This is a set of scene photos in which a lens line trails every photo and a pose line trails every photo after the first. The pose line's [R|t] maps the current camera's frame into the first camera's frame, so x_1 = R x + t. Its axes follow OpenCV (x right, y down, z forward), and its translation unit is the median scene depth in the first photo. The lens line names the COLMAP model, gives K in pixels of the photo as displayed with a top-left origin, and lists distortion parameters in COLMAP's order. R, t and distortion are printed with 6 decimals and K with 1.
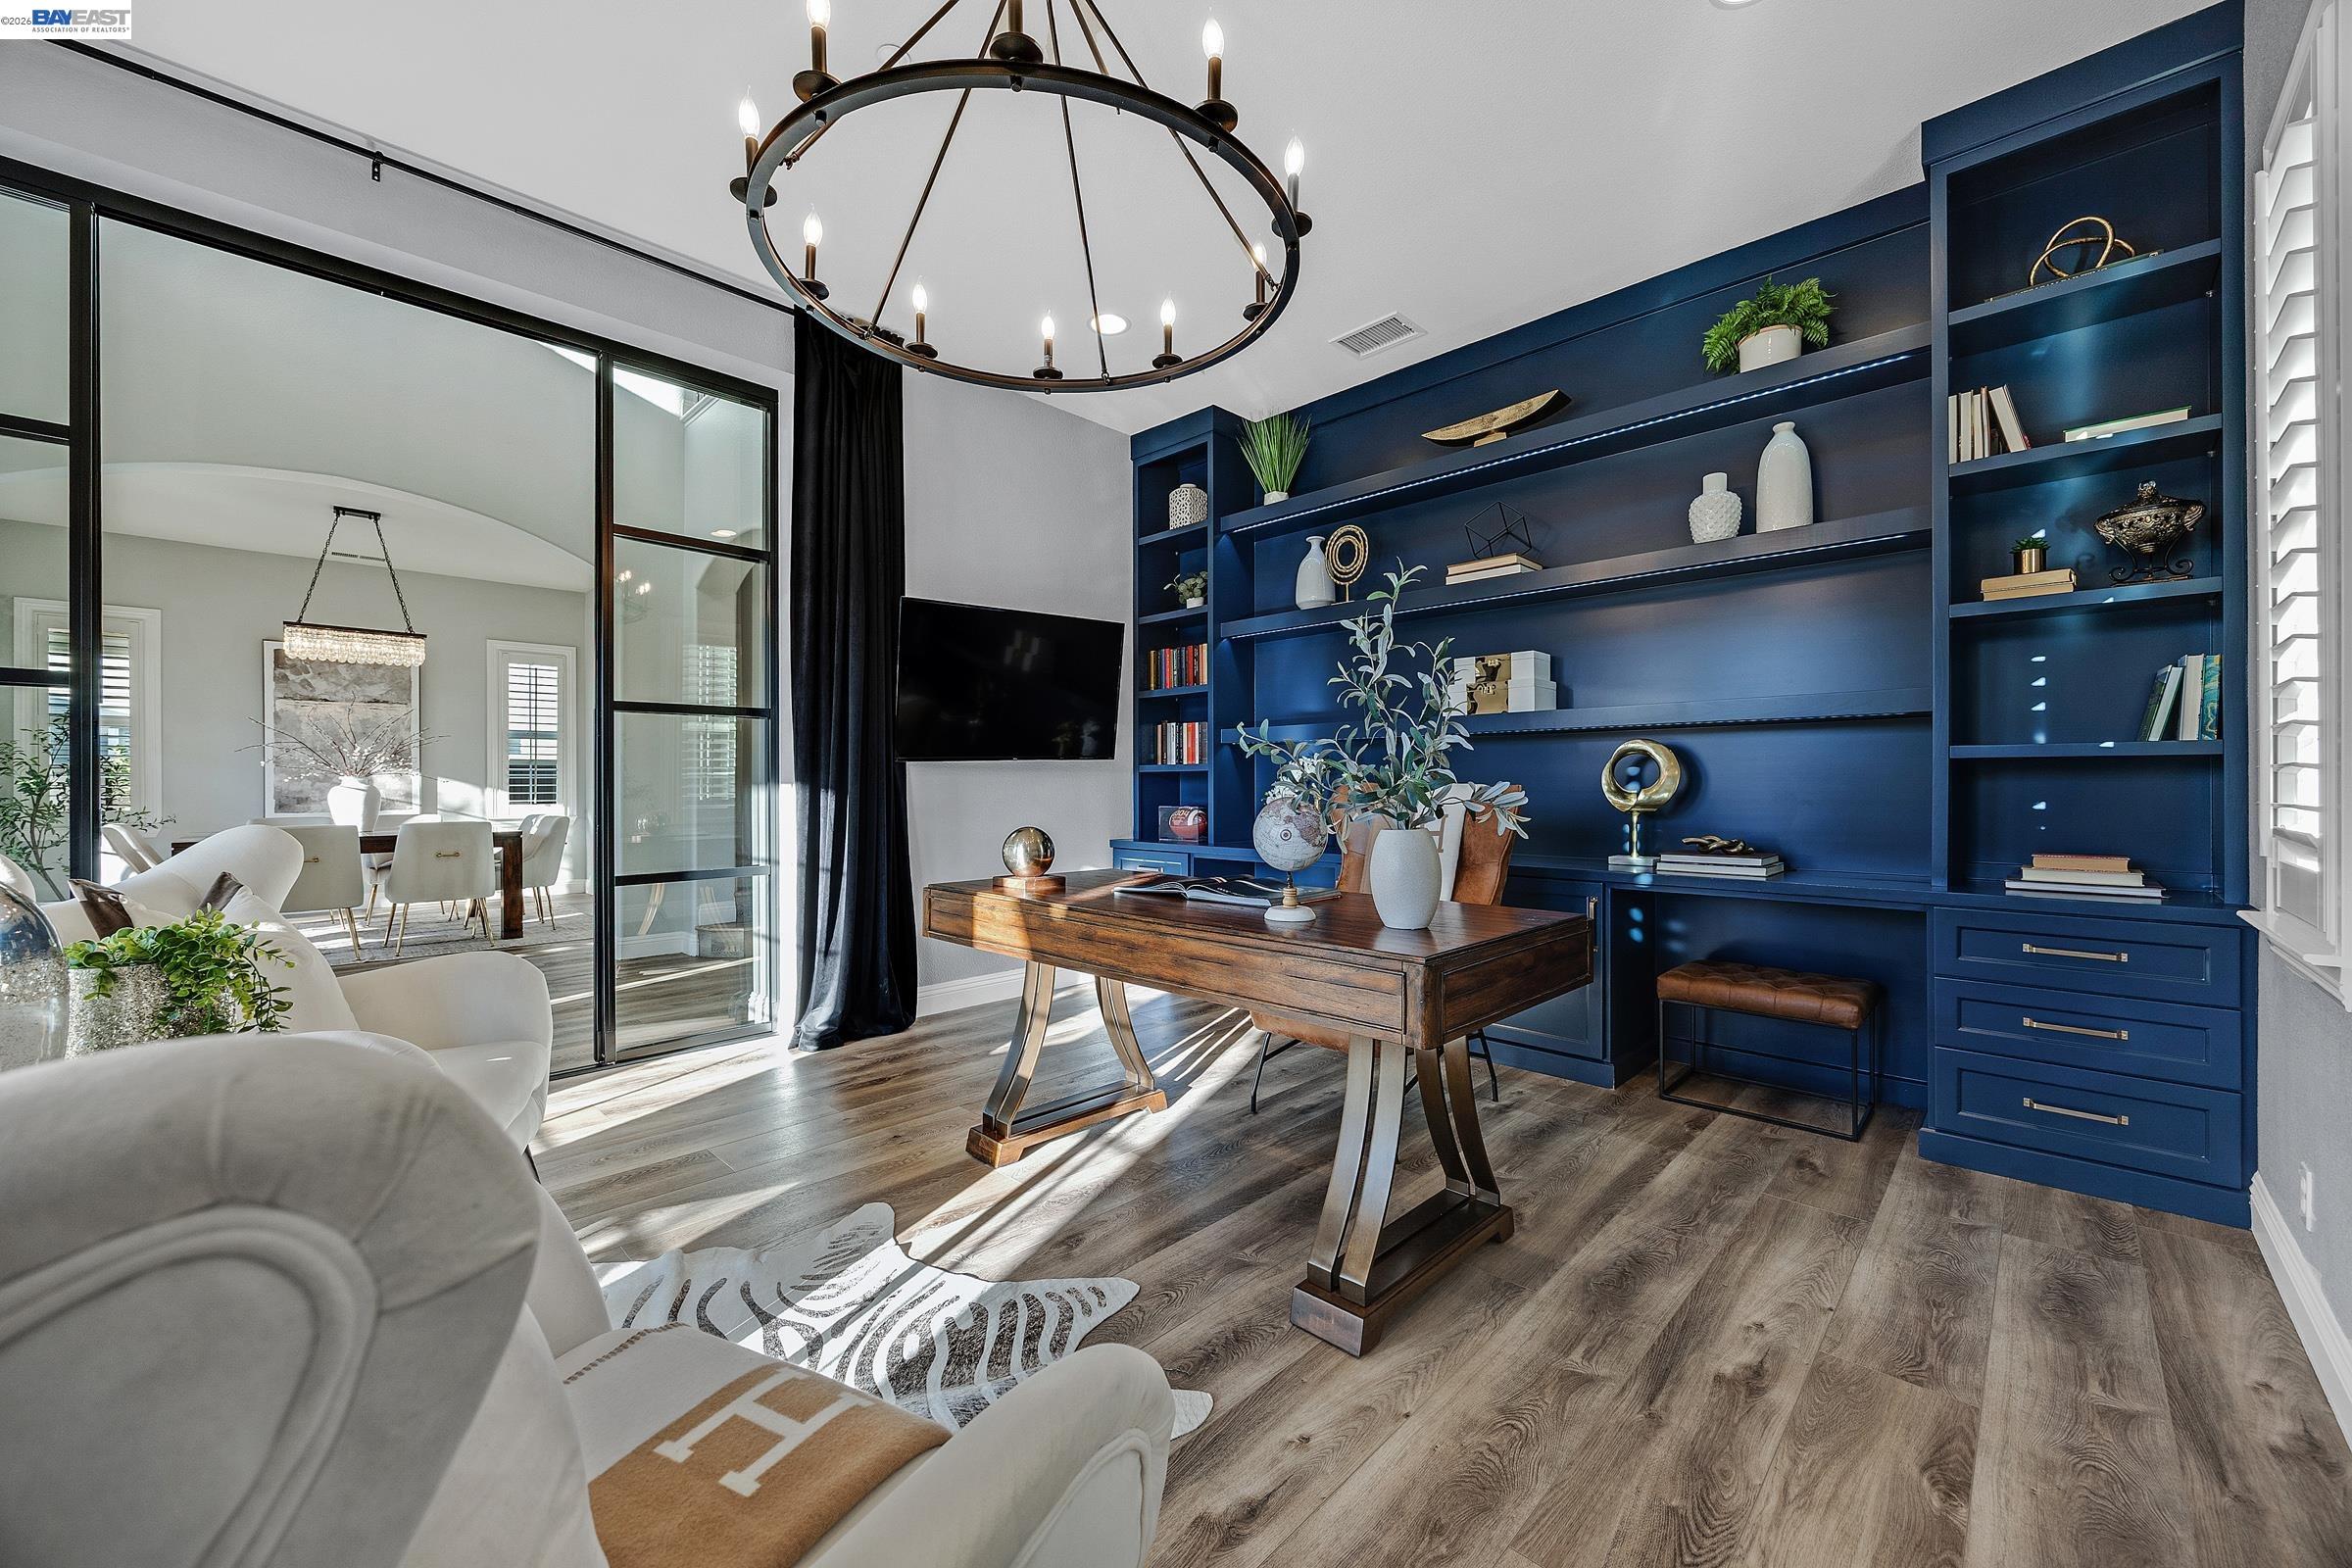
lens RADIAL K [[900.7, 0, 1177.1], [0, 900.7, 782.3], [0, 0, 1]] dist [0.000759, 0.000086]
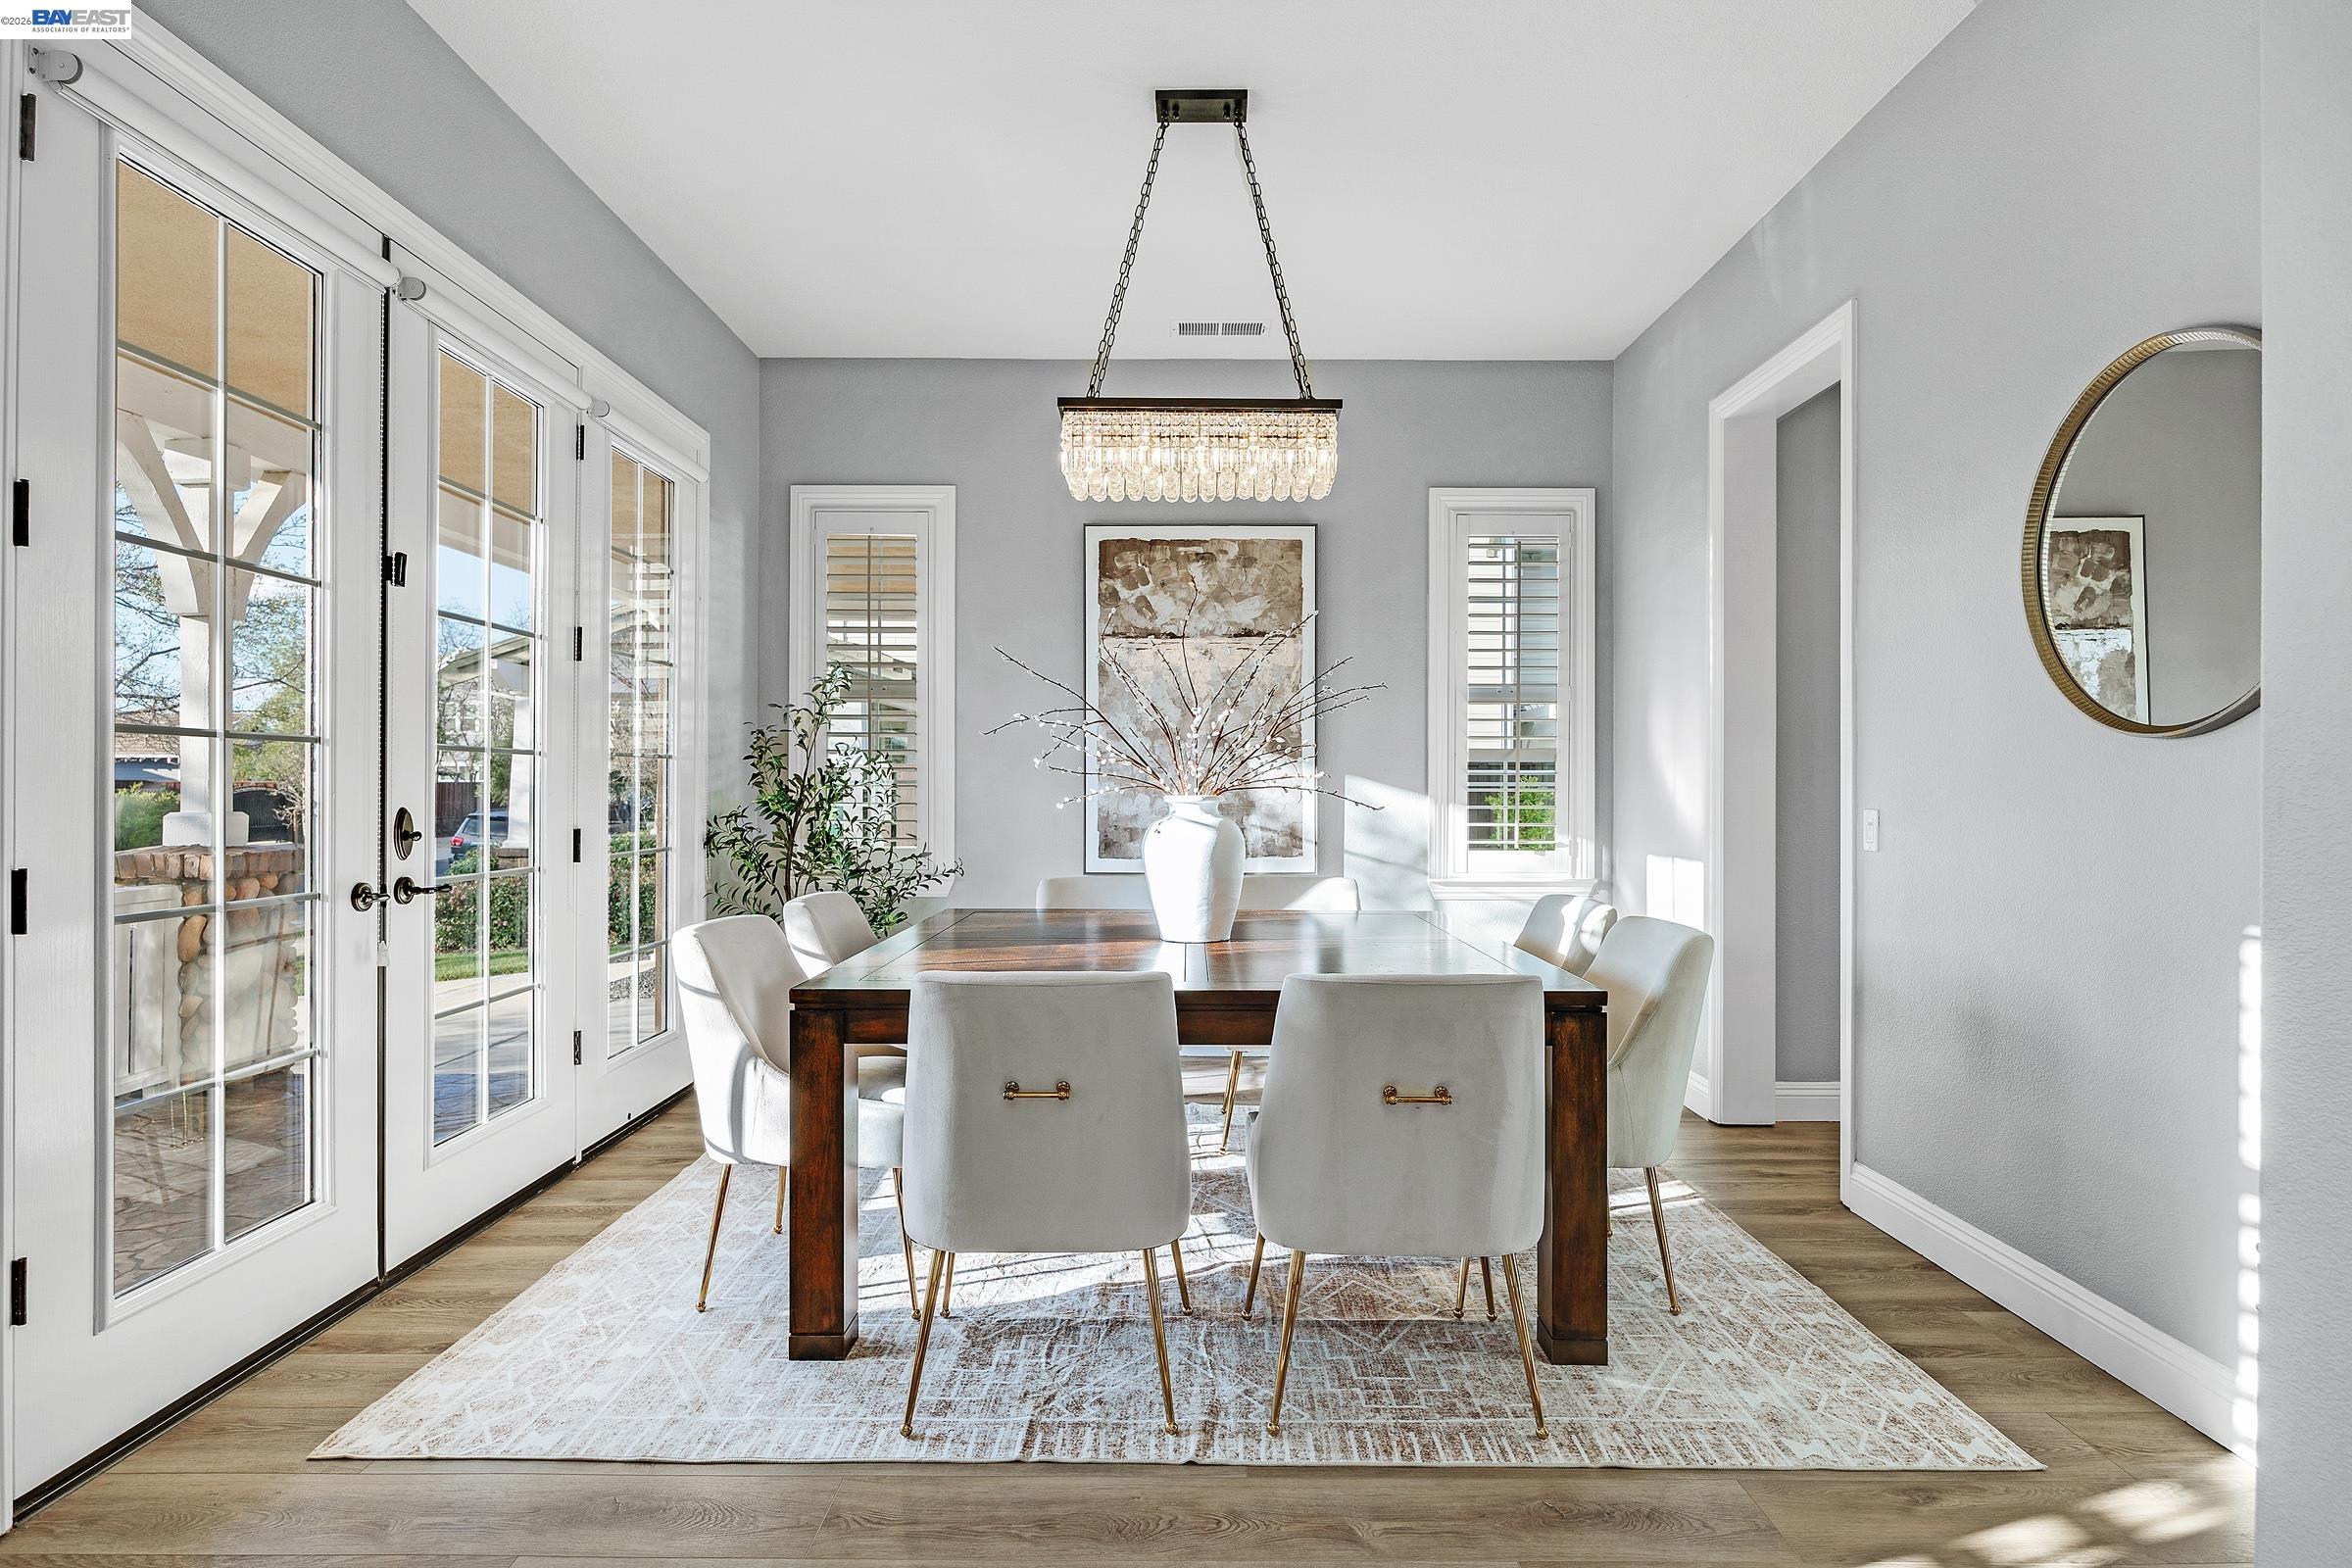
lens RADIAL K [[1271.5, 0, 1176.7], [0, 1271.5, 786.8], [0, 0, 1]] dist [0.001032, 0.000027]
pose [[0.700656, -0.000314, -0.713499, -0.454737], [-0.003616, 0.999985, -0.003992, -0.004314], [0.713490, 0.005377, 0.700645, 0.526253]]
